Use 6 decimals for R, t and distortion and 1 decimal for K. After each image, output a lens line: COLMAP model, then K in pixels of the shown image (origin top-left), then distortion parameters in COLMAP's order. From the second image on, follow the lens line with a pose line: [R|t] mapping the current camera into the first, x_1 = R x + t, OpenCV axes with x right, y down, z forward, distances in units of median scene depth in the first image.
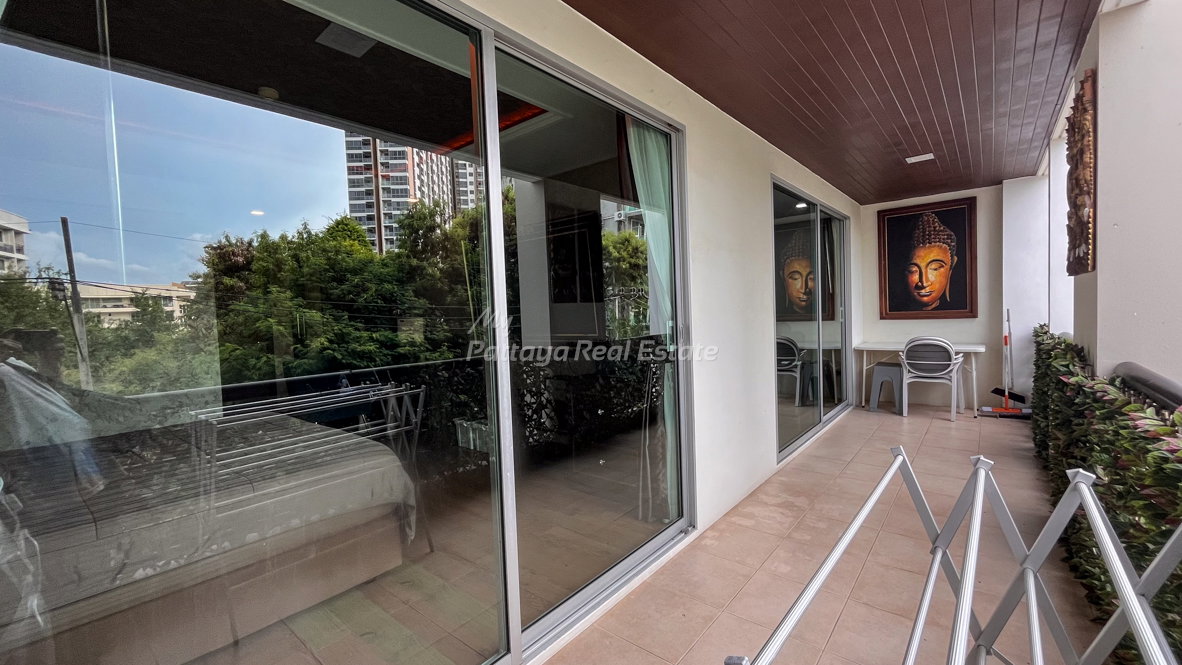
lens RADIAL K [[491.0, 0, 591.0], [0, 491.0, 332.5], [0, 0, 1]] dist [-0.001169, -0.000109]
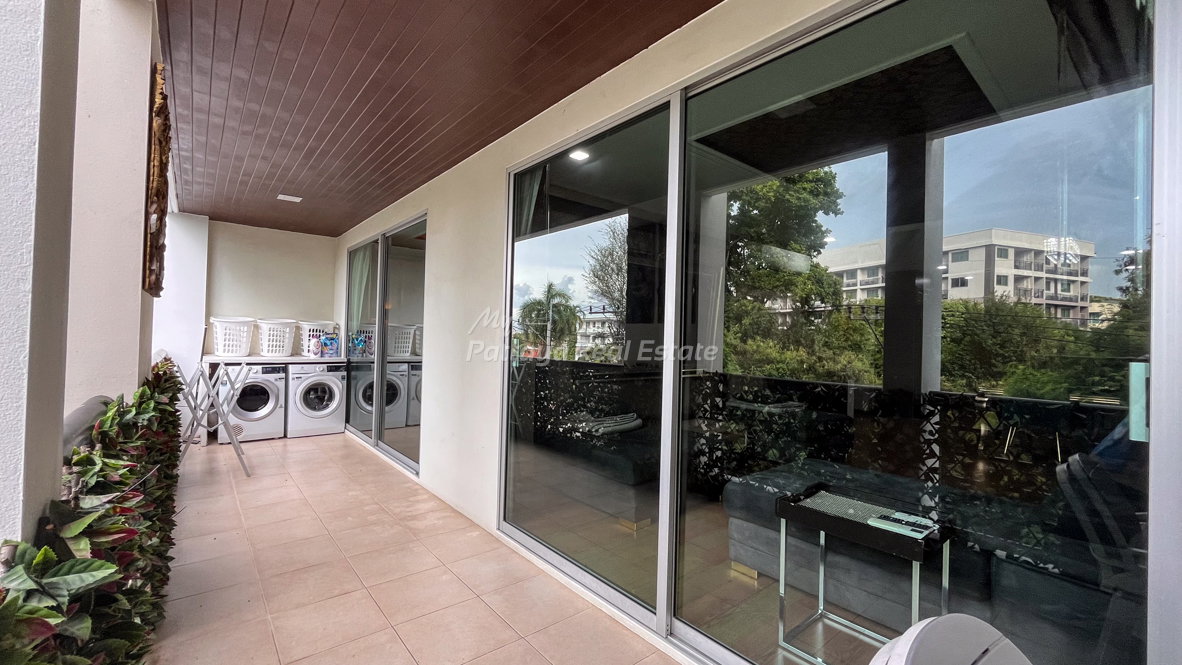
lens RADIAL K [[491.0, 0, 591.0], [0, 491.0, 332.5], [0, 0, 1]] dist [-0.001169, -0.000109]
pose [[-0.196562, 0.026089, -0.980144, 0.222895], [-0.059543, 0.997483, 0.038492, -0.022146], [0.978682, 0.065927, -0.194514, 0.246717]]
